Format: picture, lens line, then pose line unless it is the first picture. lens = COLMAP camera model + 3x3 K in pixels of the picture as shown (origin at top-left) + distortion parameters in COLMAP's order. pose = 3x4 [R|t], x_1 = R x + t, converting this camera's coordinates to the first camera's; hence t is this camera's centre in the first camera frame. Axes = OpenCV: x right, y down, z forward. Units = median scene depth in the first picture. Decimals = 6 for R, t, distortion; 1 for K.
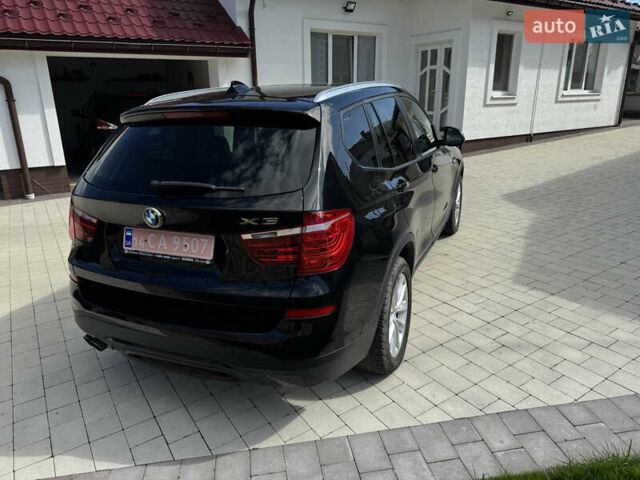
lens RADIAL K [[454.5, 0, 320.0], [0, 454.5, 240.0], [0, 0, 1]] dist [0.054508, -0.072283]
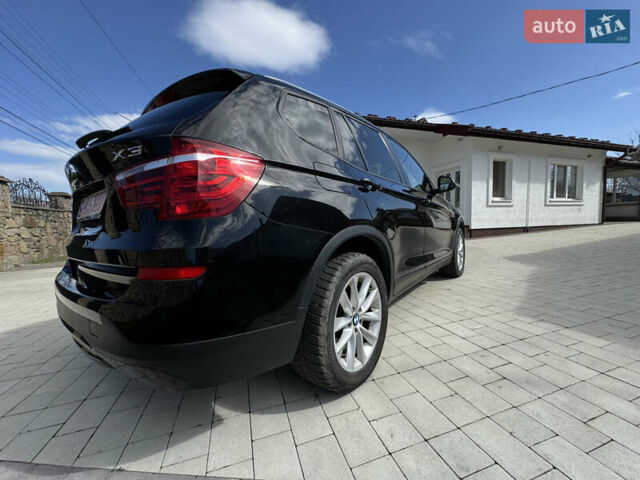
lens RADIAL K [[254.5, 0, 320.0], [0, 254.5, 240.0], [0, 0, 1]] dist [0.000257, -0.000163]
pose [[0.964714, 0.009409, -0.263132, 0.118829], [-0.070848, 0.971780, -0.224997, 0.069078], [0.253590, 0.235700, 0.938157, 0.258800]]
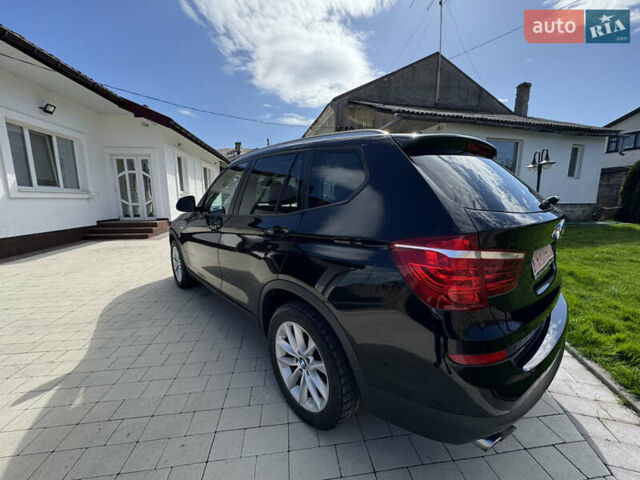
lens RADIAL K [[254.5, 0, 320.0], [0, 254.5, 240.0], [0, 0, 1]] dist [0.000257, -0.000163]
pose [[0.430526, -0.130701, 0.893065, -0.453398], [0.275514, 0.961265, 0.007863, -0.072531], [-0.859500, 0.242667, 0.449859, 0.484101]]
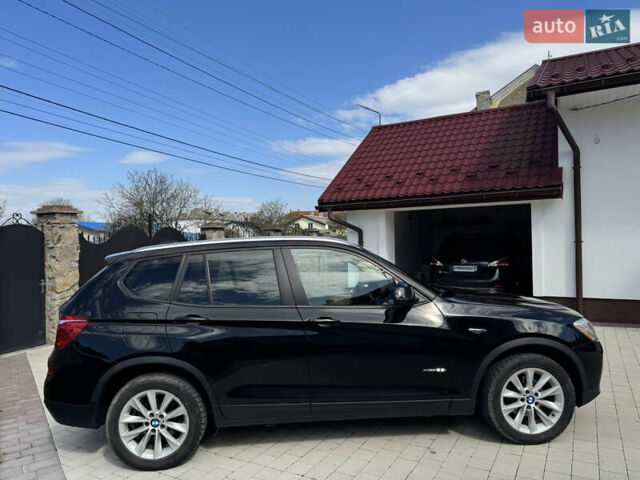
lens RADIAL K [[454.5, 0, 320.0], [0, 454.5, 240.0], [0, 0, 1]] dist [0.054508, -0.072283]
pose [[0.445669, 0.008841, -0.895154, 0.771652], [-0.260311, 0.958021, -0.120139, -0.145361], [0.856515, 0.286561, 0.429261, 0.376863]]
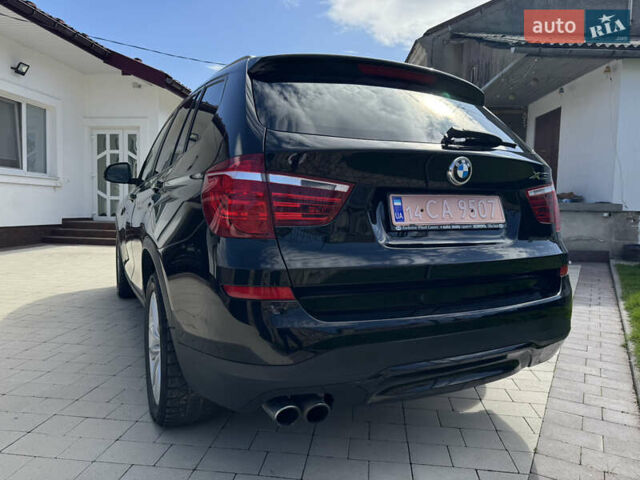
lens RADIAL K [[457.3, 0, 321.5], [0, 457.3, 241.4], [0, 0, 1]] dist [0.025320, -0.028353]
pose [[0.642489, -0.023825, 0.765924, -0.445532], [0.204210, 0.968695, -0.141168, 0.051430], [-0.738584, 0.247108, 0.627241, 0.282855]]
